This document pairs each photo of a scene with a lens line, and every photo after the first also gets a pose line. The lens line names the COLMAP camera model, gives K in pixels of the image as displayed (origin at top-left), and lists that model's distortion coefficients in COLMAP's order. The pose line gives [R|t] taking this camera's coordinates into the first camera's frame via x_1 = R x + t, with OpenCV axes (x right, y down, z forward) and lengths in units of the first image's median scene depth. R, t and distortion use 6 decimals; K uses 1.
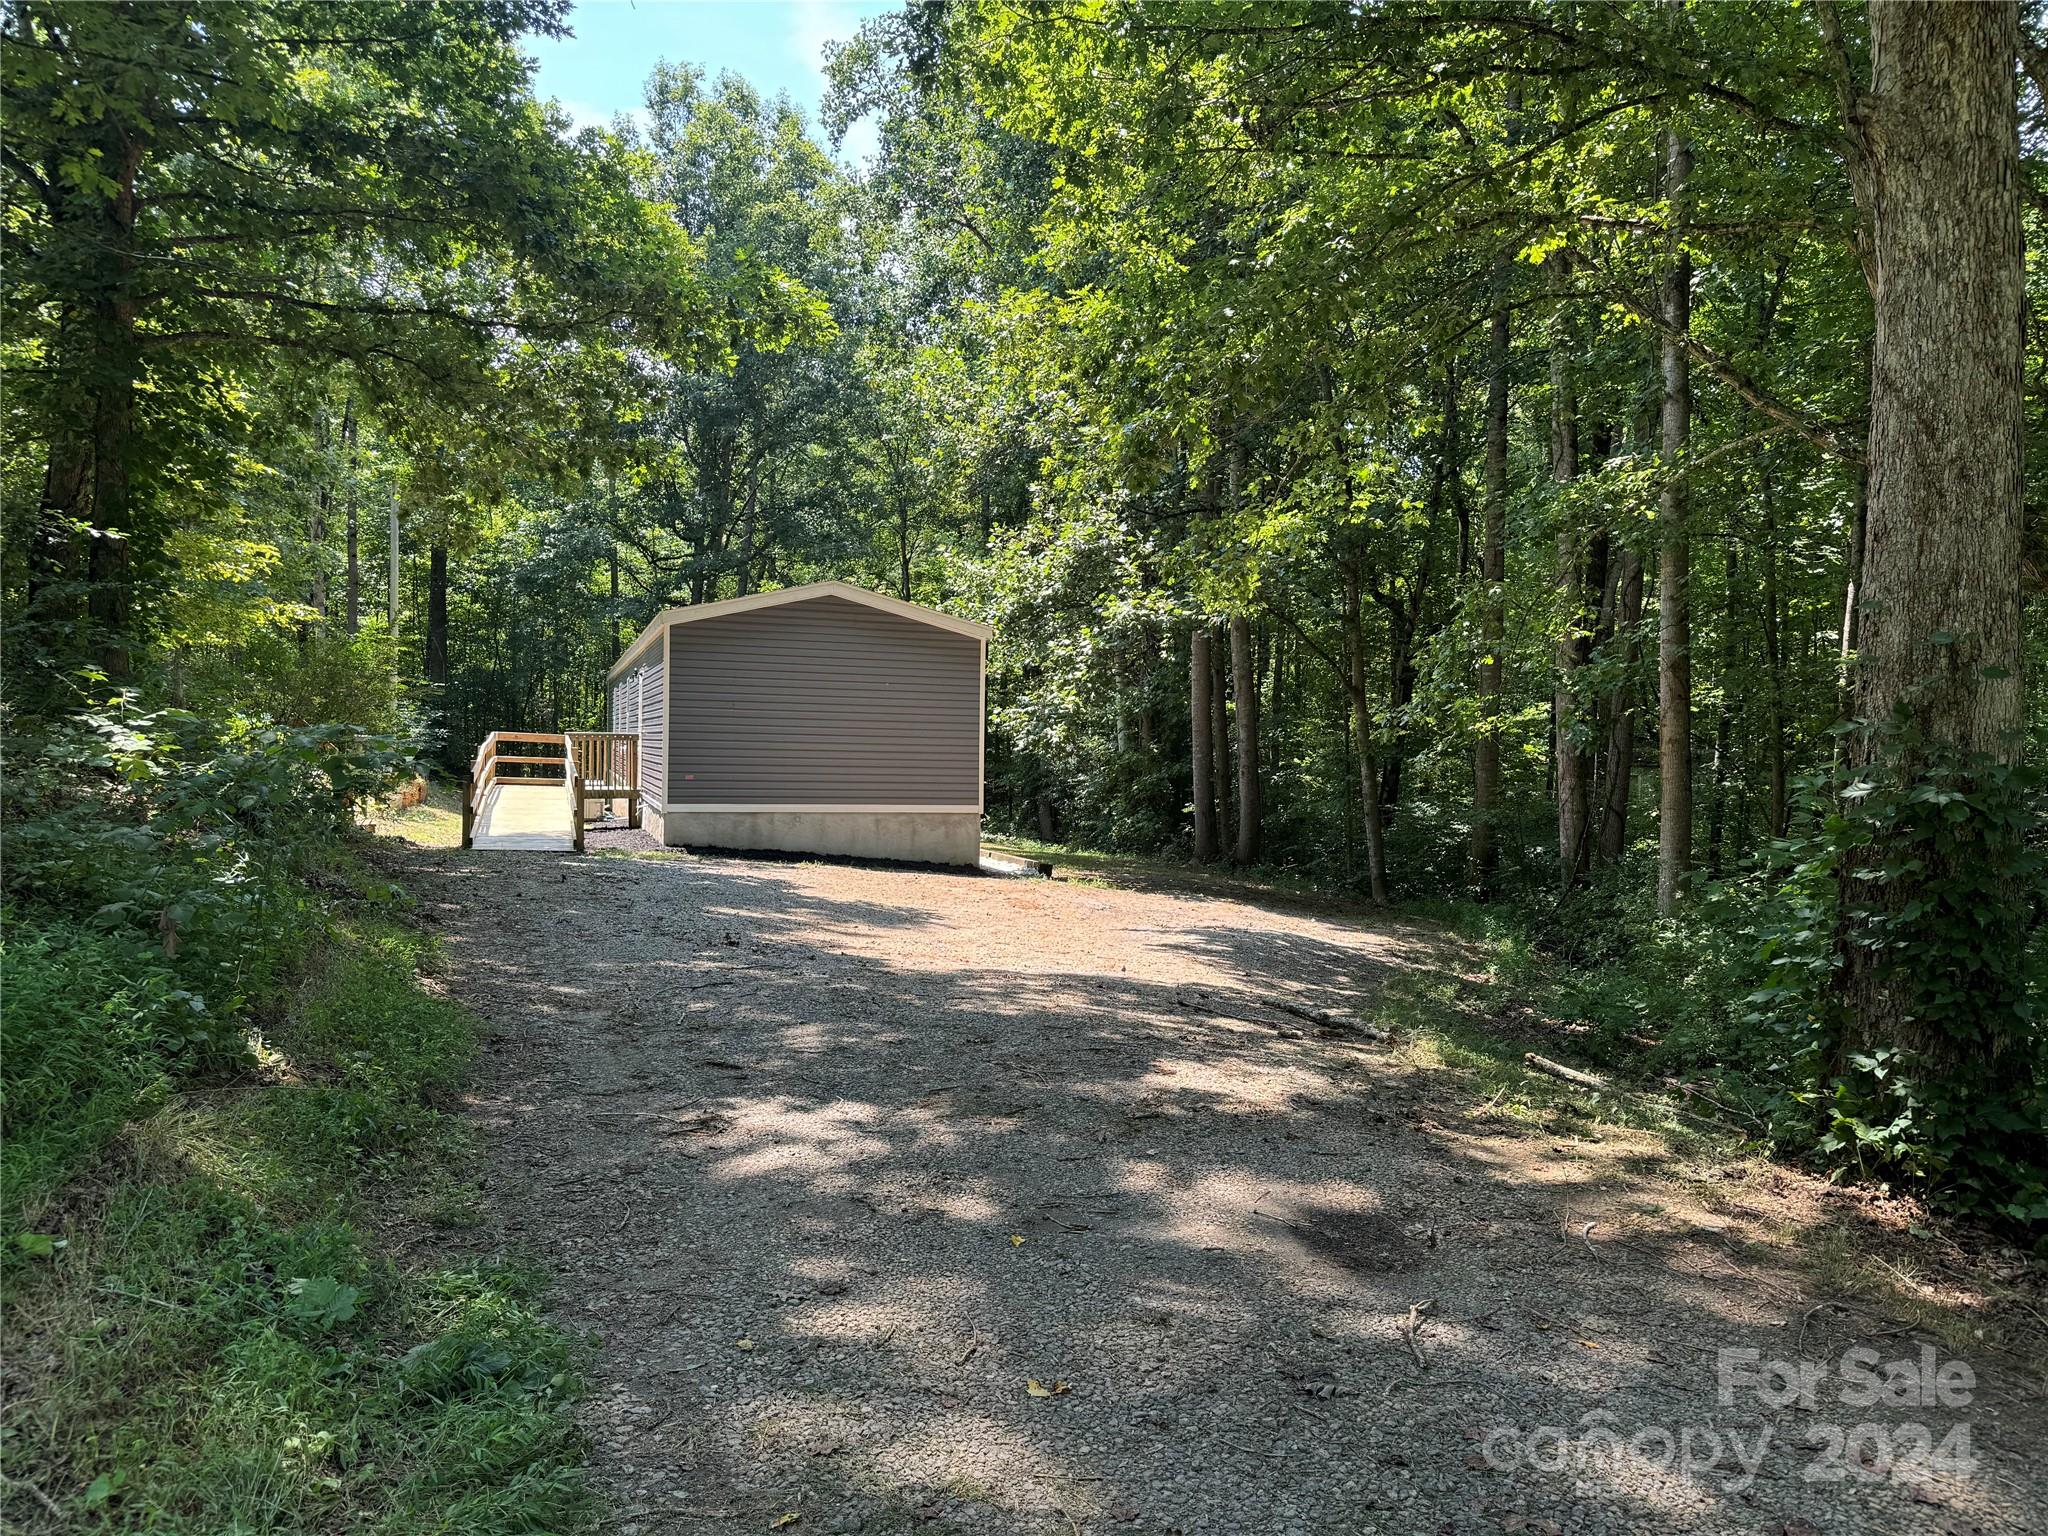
lens RADIAL K [[1421.5, 0, 1024.0], [0, 1421.5, 768.0], [0, 0, 1]] dist [0.161917, -0.289713]
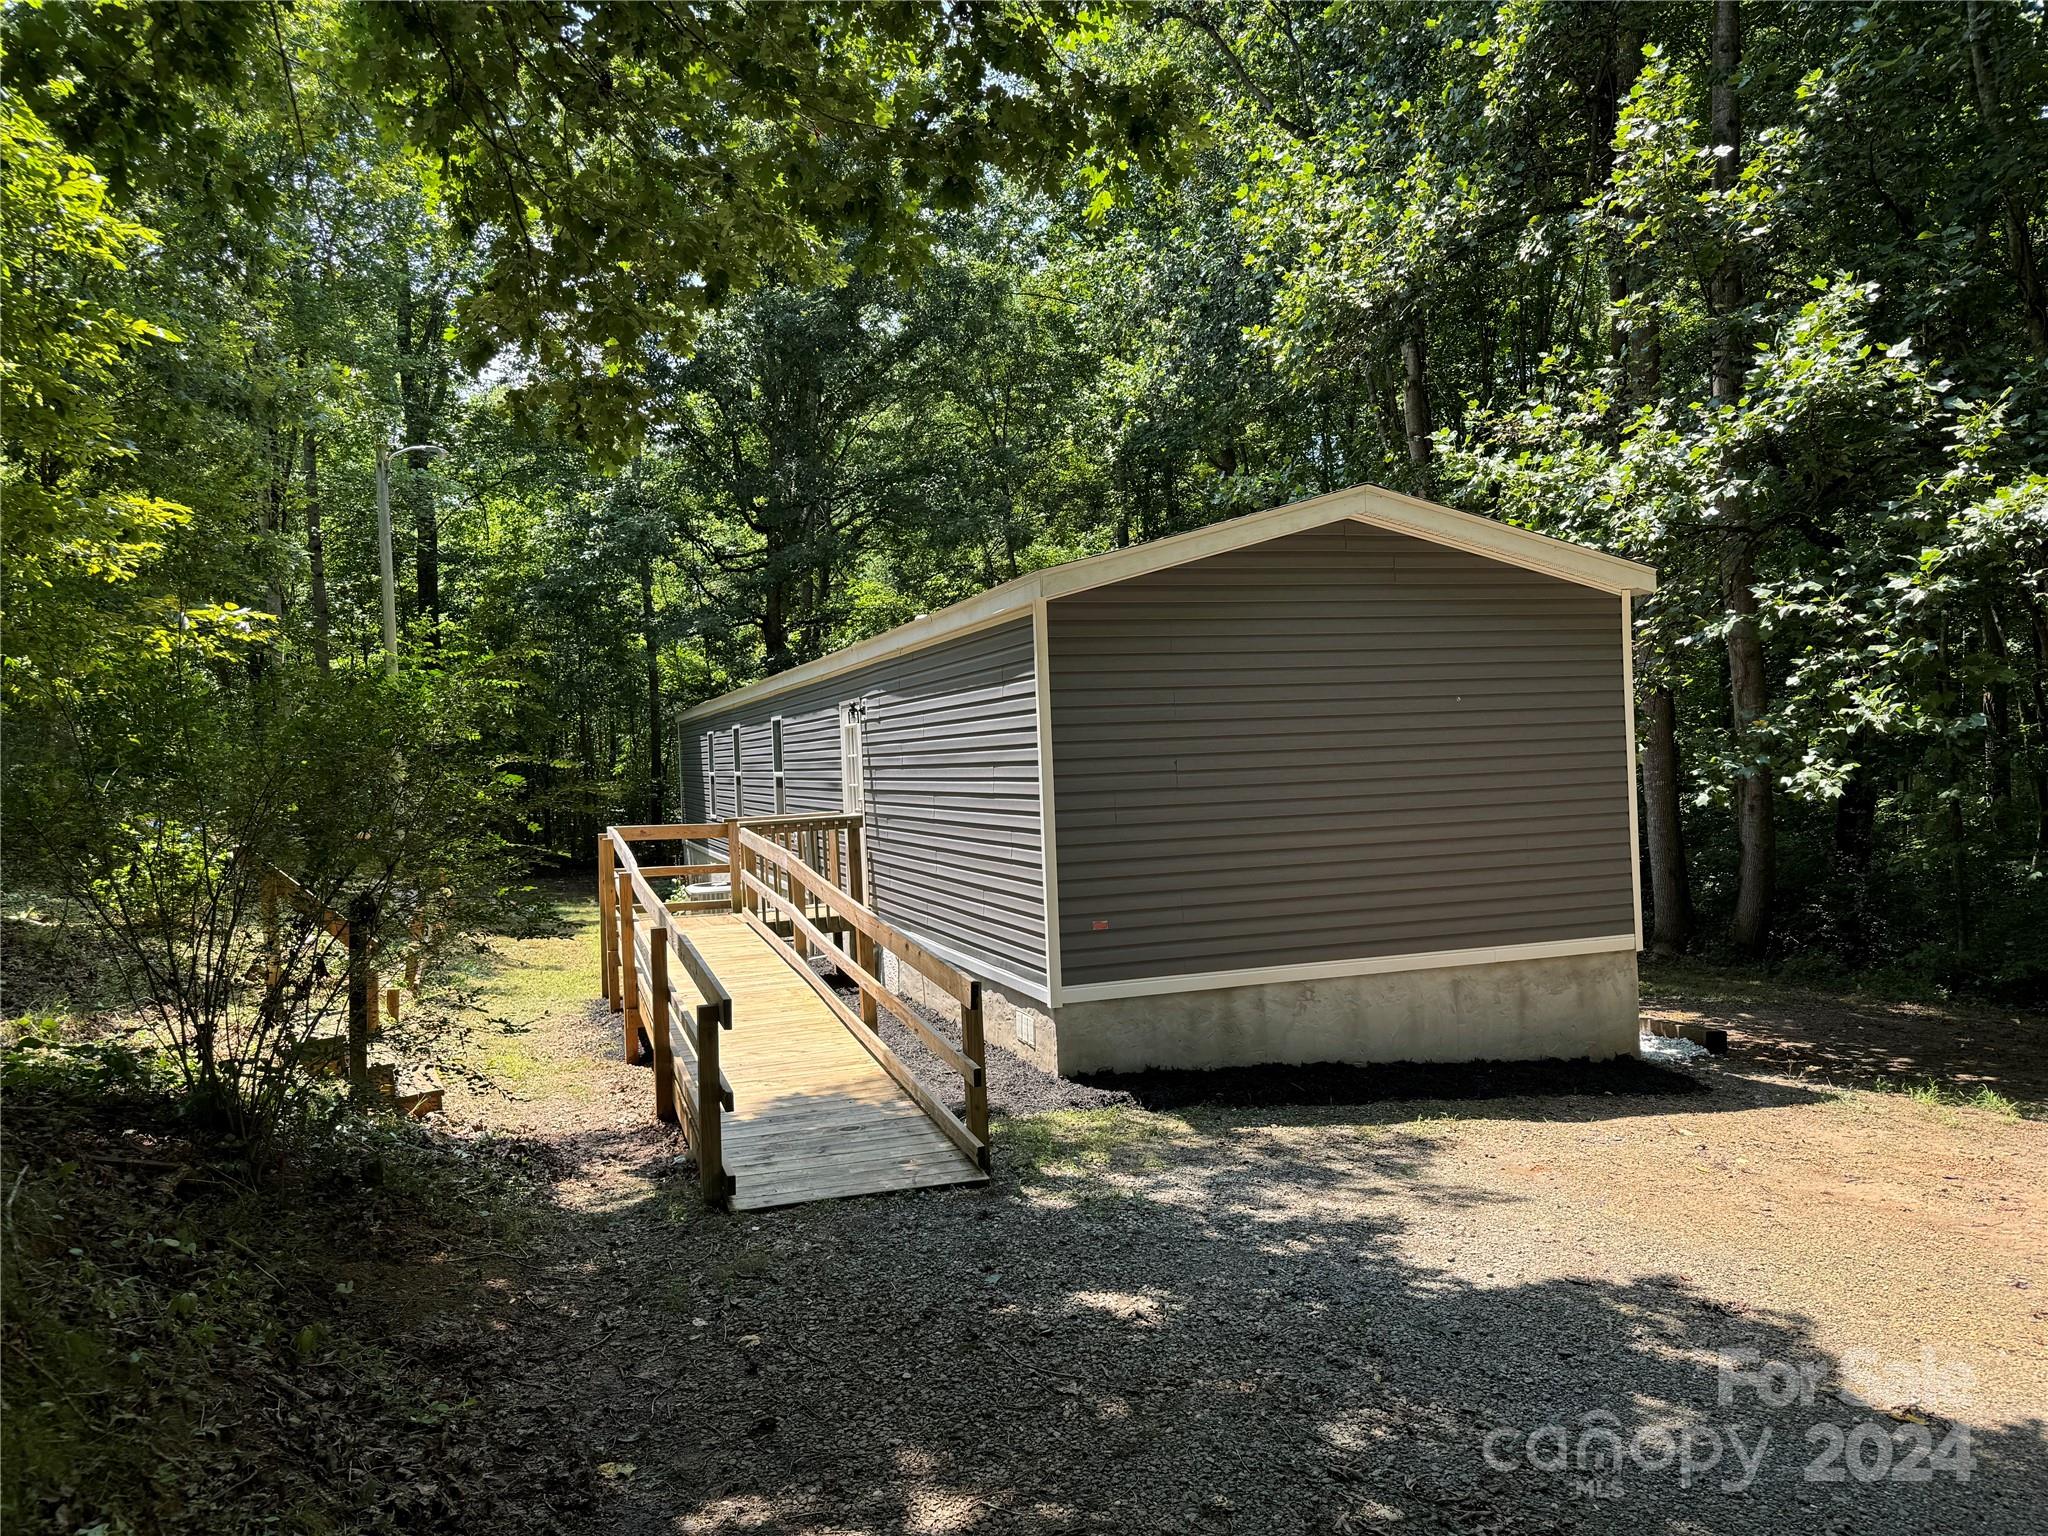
lens RADIAL K [[1421.5, 0, 1024.0], [0, 1421.5, 768.0], [0, 0, 1]] dist [0.161917, -0.289713]
pose [[0.997762, -0.063593, 0.020676, -0.256336], [0.063755, 0.997939, -0.007303, -0.041236], [-0.020169, 0.008605, 0.999760, 0.522085]]
